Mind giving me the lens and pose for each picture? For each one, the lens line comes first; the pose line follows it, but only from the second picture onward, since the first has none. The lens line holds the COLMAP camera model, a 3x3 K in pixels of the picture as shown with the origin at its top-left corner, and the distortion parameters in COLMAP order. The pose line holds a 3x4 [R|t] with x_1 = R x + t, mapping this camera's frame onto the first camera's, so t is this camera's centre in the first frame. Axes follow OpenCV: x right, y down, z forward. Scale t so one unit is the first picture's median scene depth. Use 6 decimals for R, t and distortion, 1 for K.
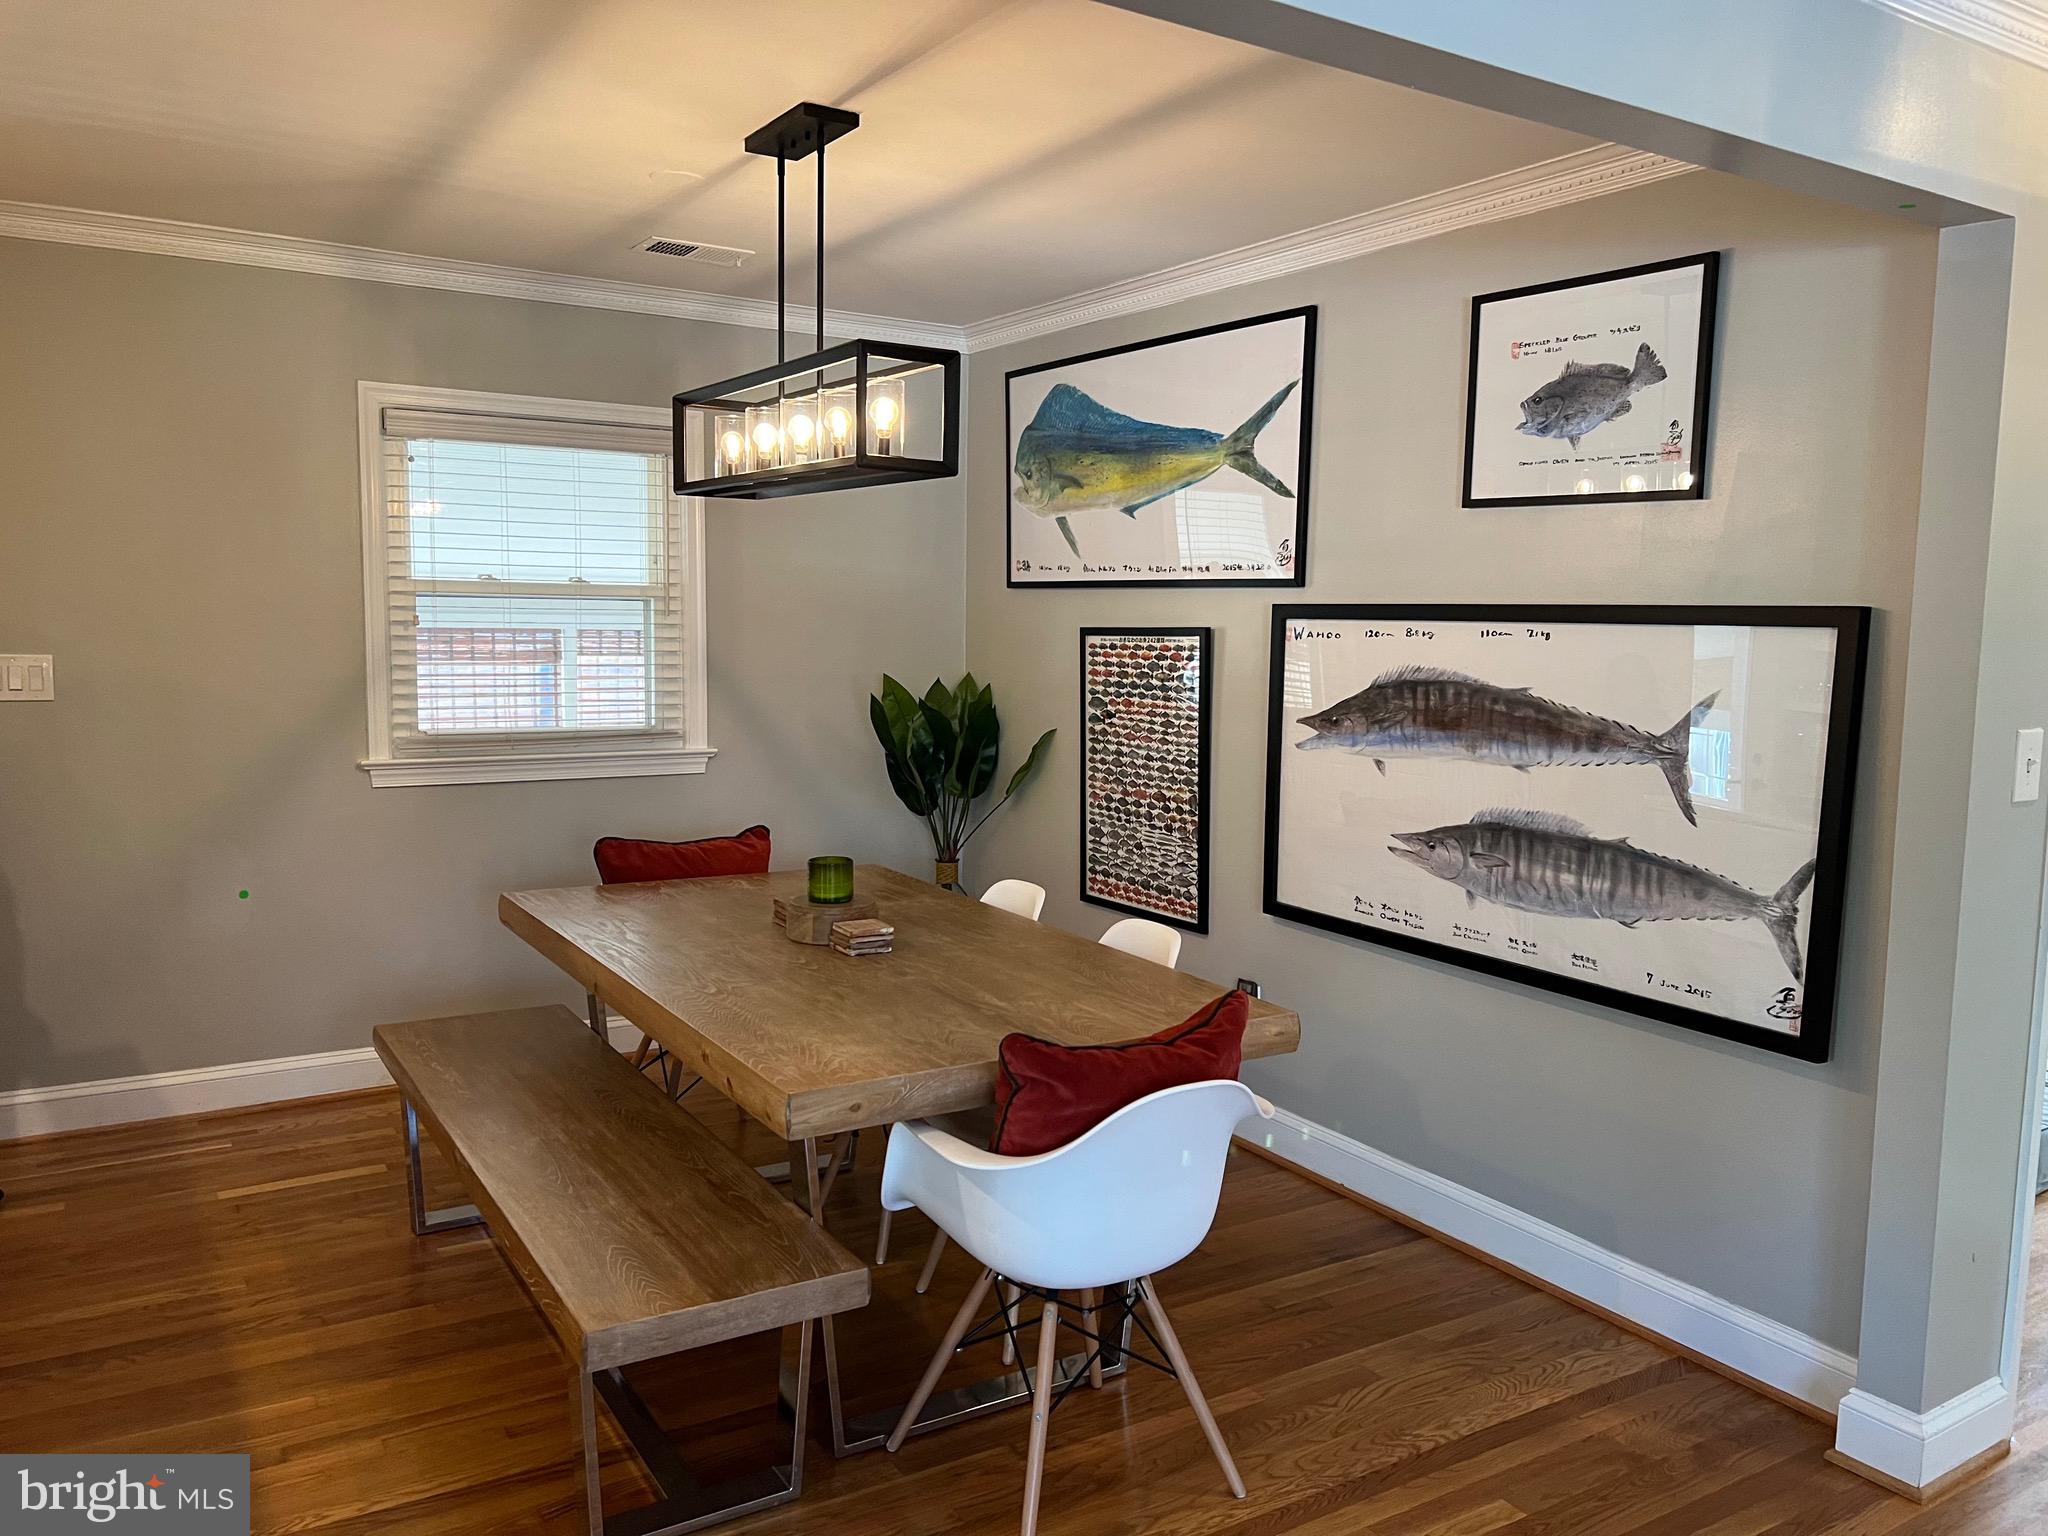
lens RADIAL K [[1539.3, 0, 1041.9], [0, 1539.3, 787.7], [0, 0, 1]] dist [0.034301, -0.022372]
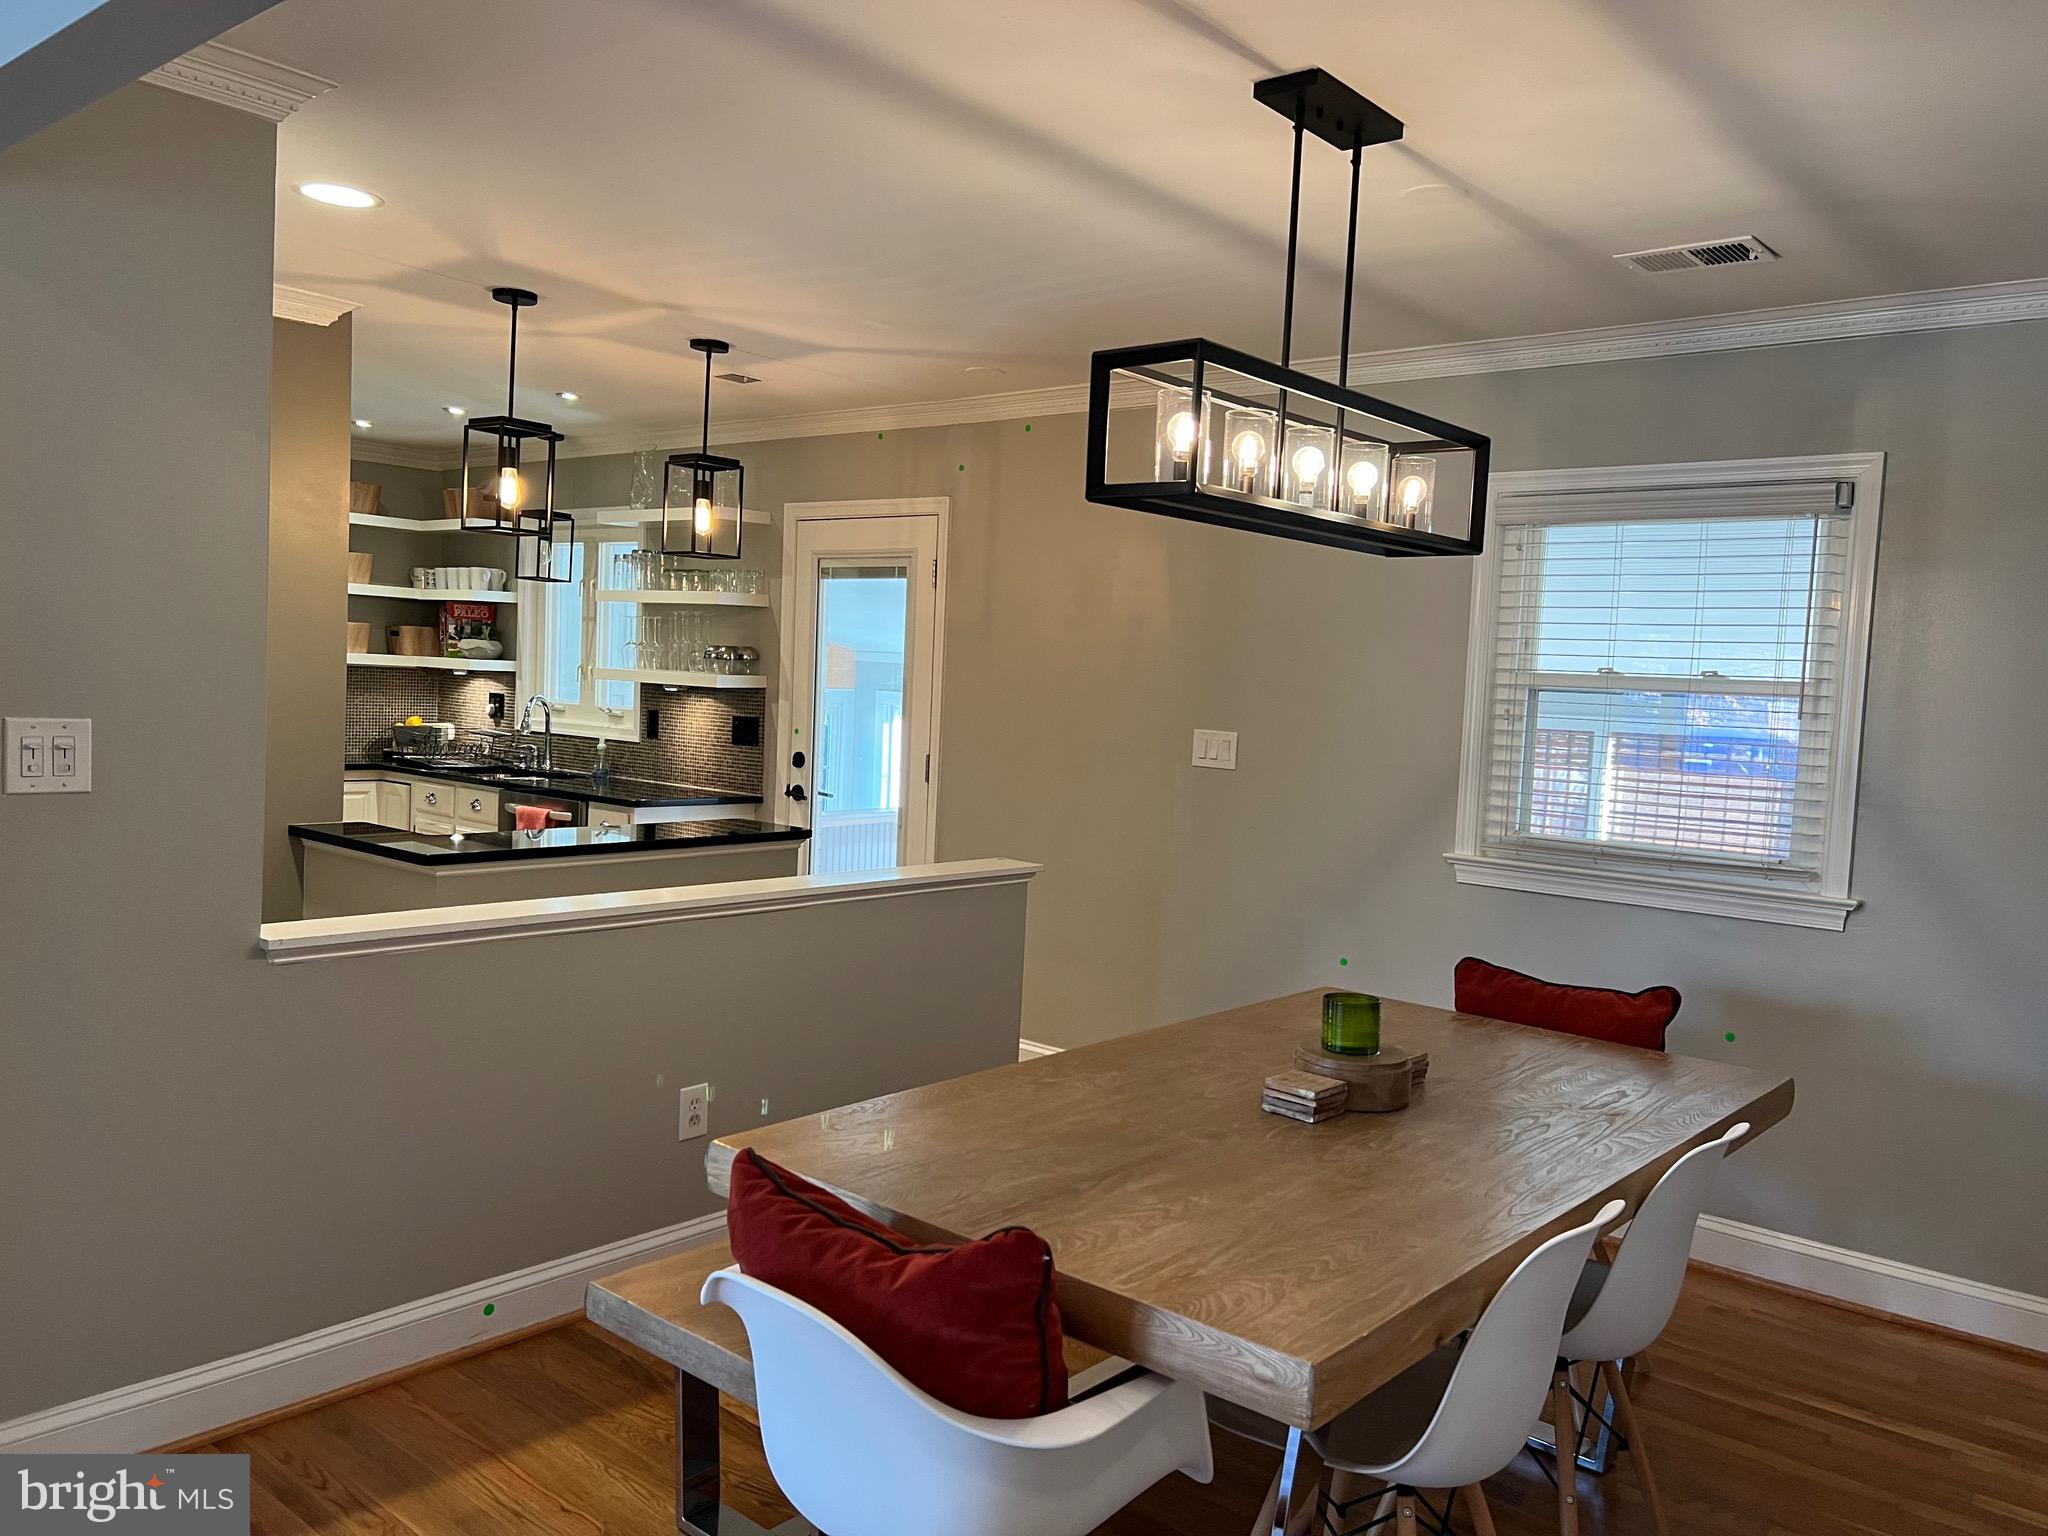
lens RADIAL K [[1539.3, 0, 1027.2], [0, 1539.3, 789.5], [0, 0, 1]] dist [0.034301, -0.022372]
pose [[0.284461, 0.065006, -0.956481, 0.423988], [-0.151260, 0.988245, 0.022179, -0.038714], [0.946680, 0.138368, 0.290950, 0.449302]]
